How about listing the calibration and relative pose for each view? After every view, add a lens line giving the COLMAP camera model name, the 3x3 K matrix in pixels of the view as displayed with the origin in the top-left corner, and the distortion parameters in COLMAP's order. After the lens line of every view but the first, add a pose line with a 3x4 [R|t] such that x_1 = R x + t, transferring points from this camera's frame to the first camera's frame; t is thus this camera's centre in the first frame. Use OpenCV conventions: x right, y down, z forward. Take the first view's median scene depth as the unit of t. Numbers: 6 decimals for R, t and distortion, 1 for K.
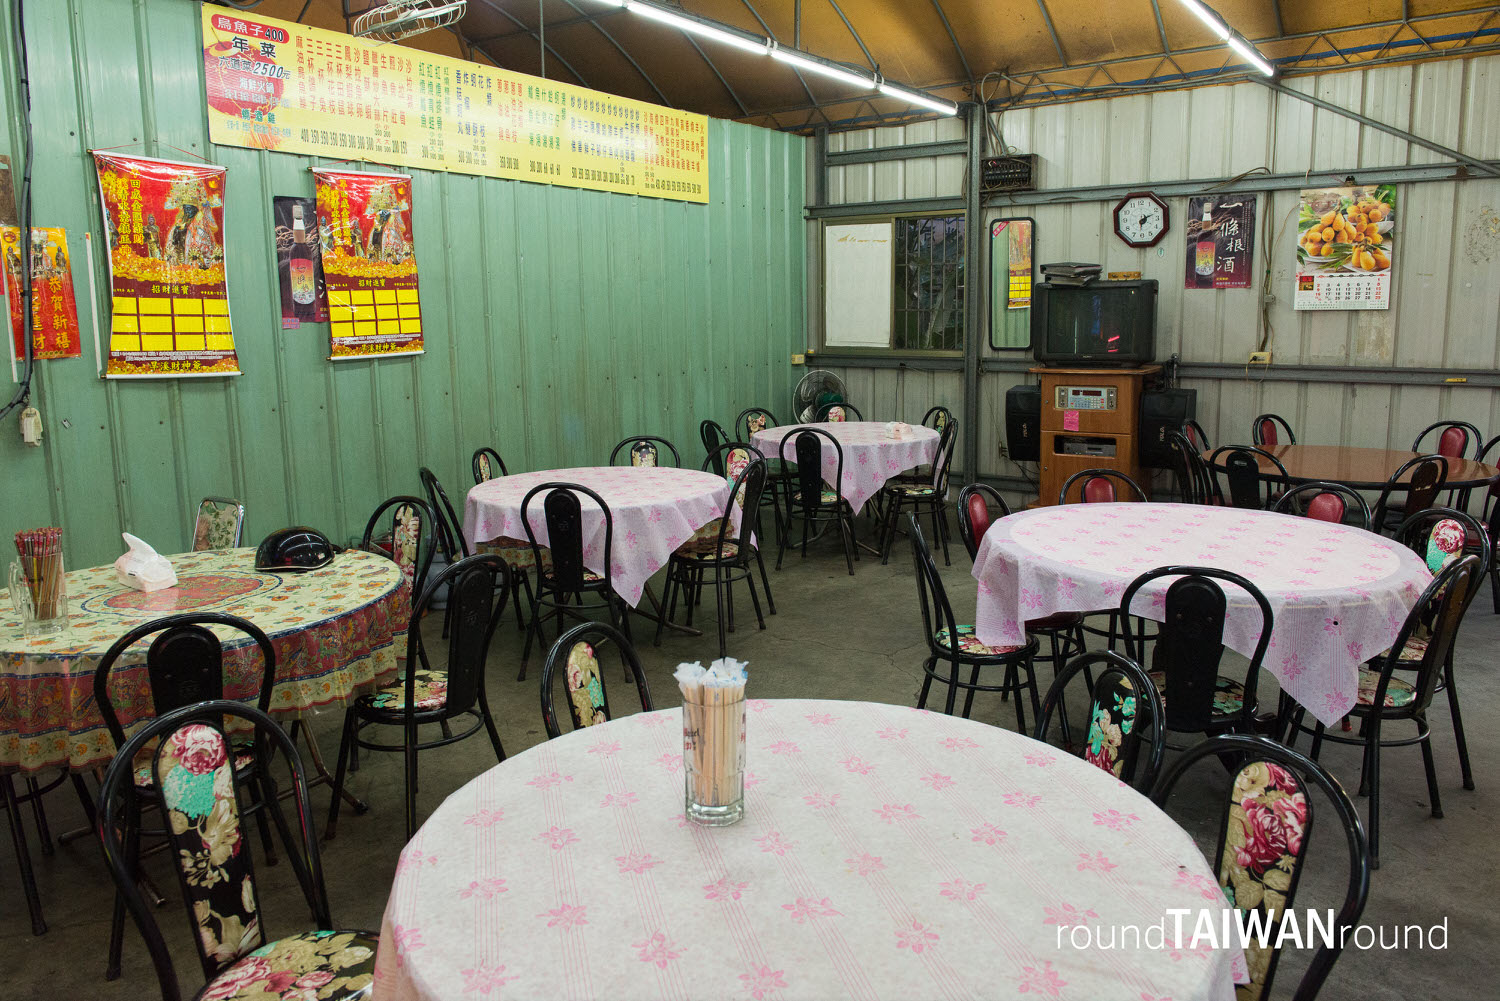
lens RADIAL K [[1157.5, 0, 749.2], [0, 1157.5, 473.3], [0, 0, 1]] dist [-0.002481, -0.039486]
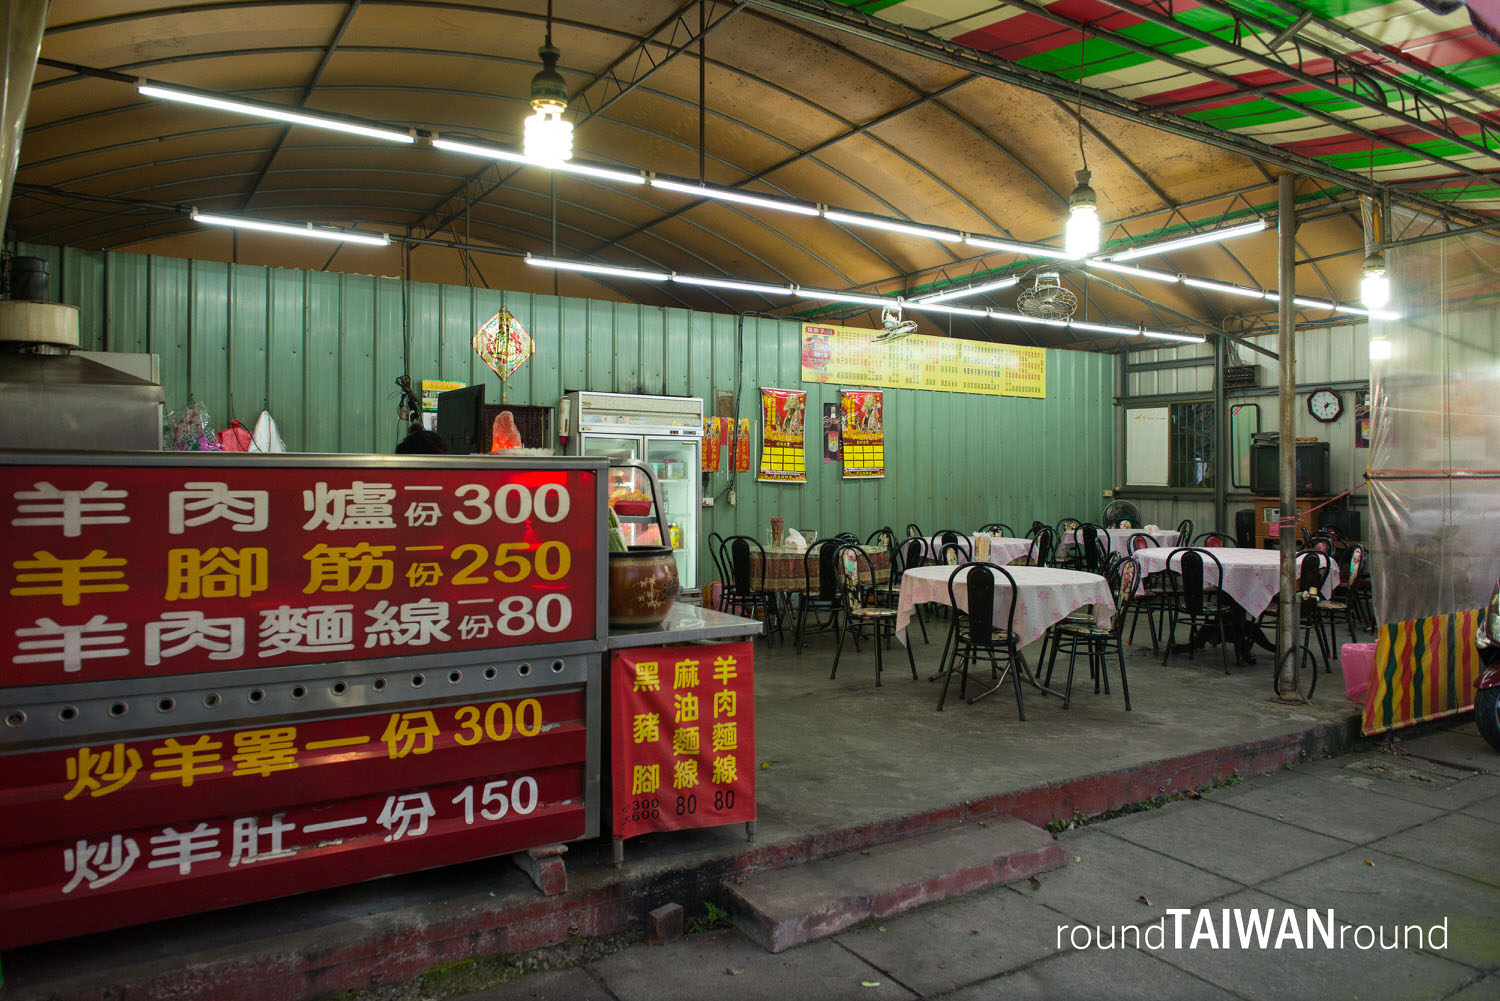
lens RADIAL K [[1019.7, 0, 750.0], [0, 1019.7, 500.5], [0, 0, 1]] dist [-0.002976, -0.000321]
pose [[0.934142, 0.021428, -0.356257, 0.104497], [-0.061635, 0.992884, -0.101894, 0.103380], [0.351538, 0.117142, 0.928816, -0.569411]]
